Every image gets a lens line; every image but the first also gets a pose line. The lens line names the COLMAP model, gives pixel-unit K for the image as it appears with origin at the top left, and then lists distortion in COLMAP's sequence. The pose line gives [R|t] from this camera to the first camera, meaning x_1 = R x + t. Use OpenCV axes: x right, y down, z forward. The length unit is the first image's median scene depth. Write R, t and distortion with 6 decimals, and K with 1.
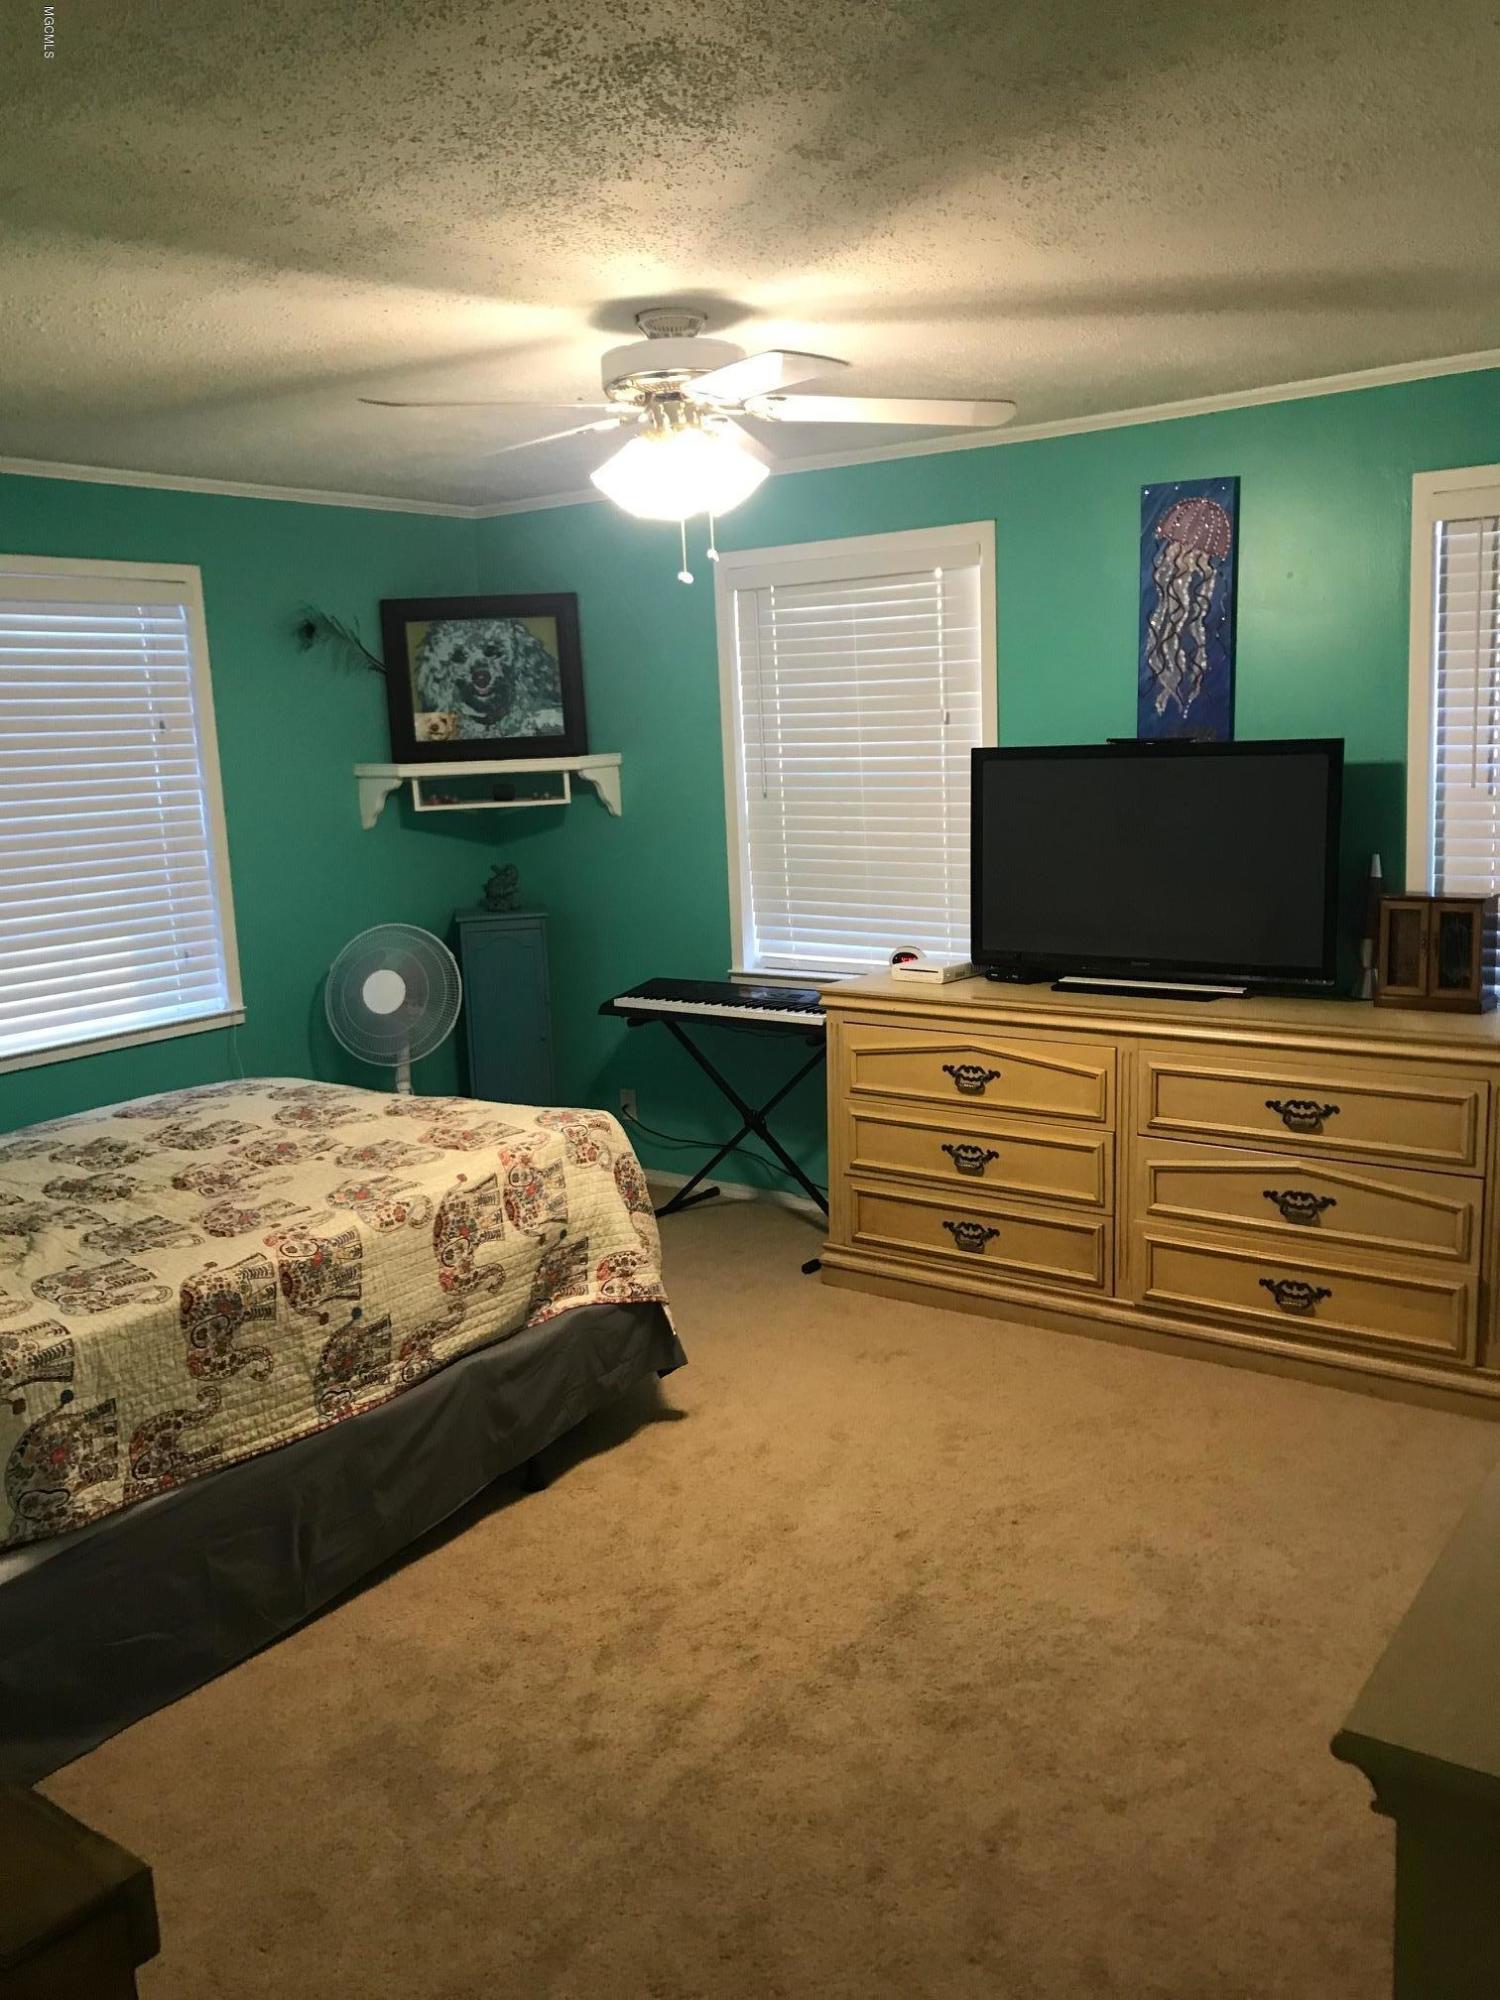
lens RADIAL K [[1625.1, 0, 750.0], [0, 1625.1, 1000.0], [0, 0, 1]] dist [0.057130, -0.267173]
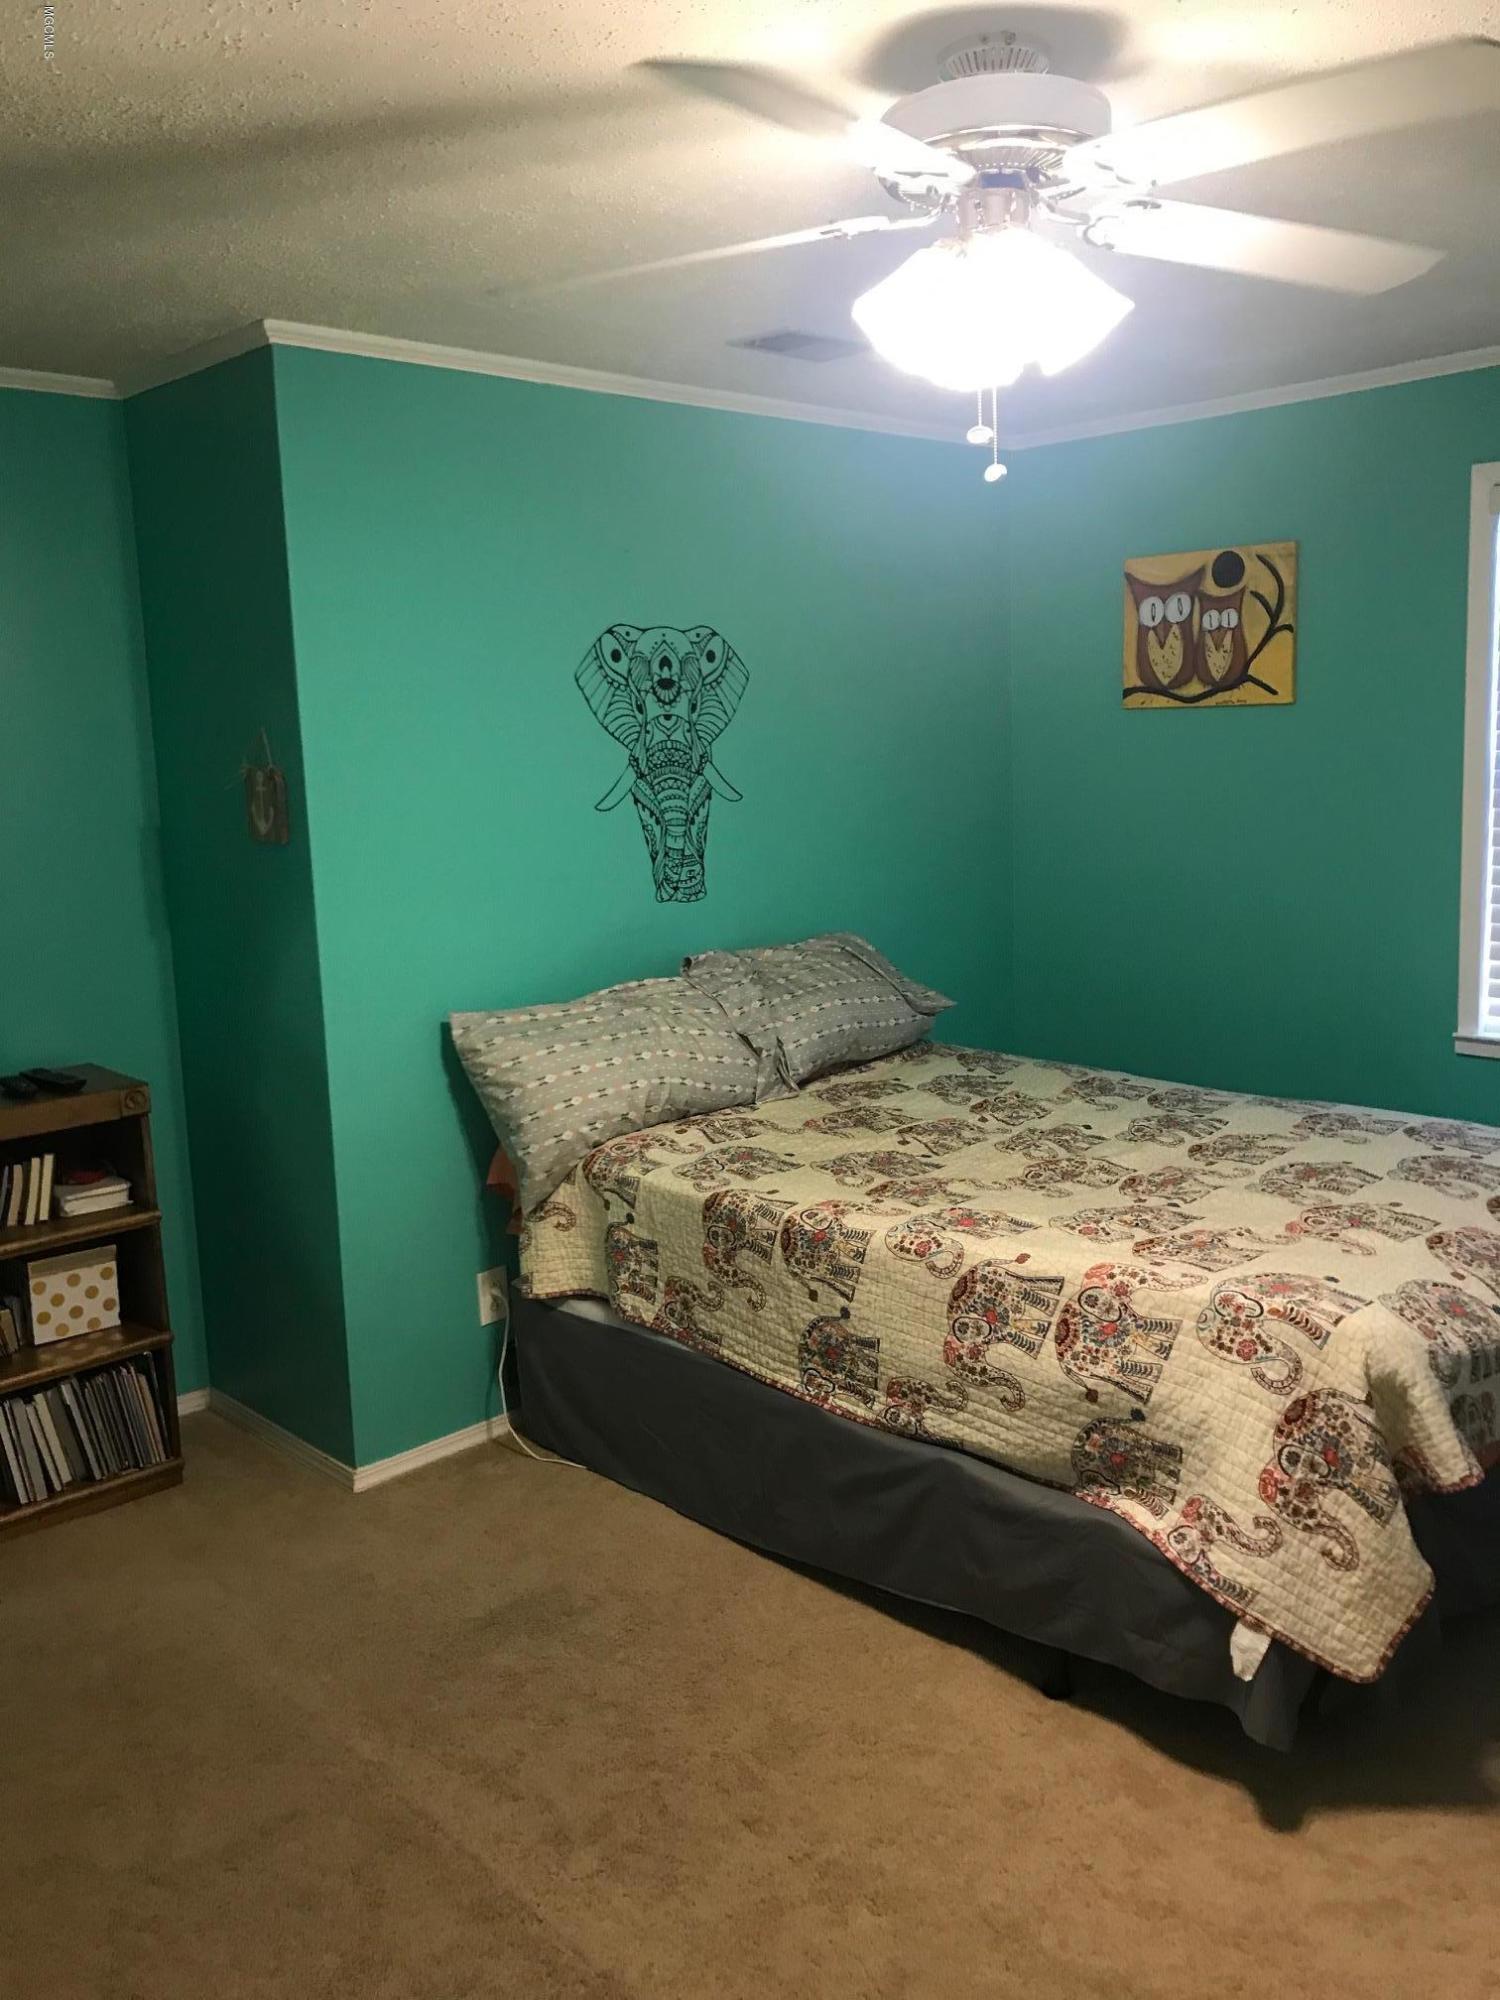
lens RADIAL K [[1625.1, 0, 750.0], [0, 1625.1, 1000.0], [0, 0, 1]] dist [0.057130, -0.267173]
pose [[-0.175903, 0.212063, -0.961294, 0.612343], [-0.132851, 0.962474, 0.236633, -0.191649], [0.975402, 0.169334, -0.141130, 1.000648]]
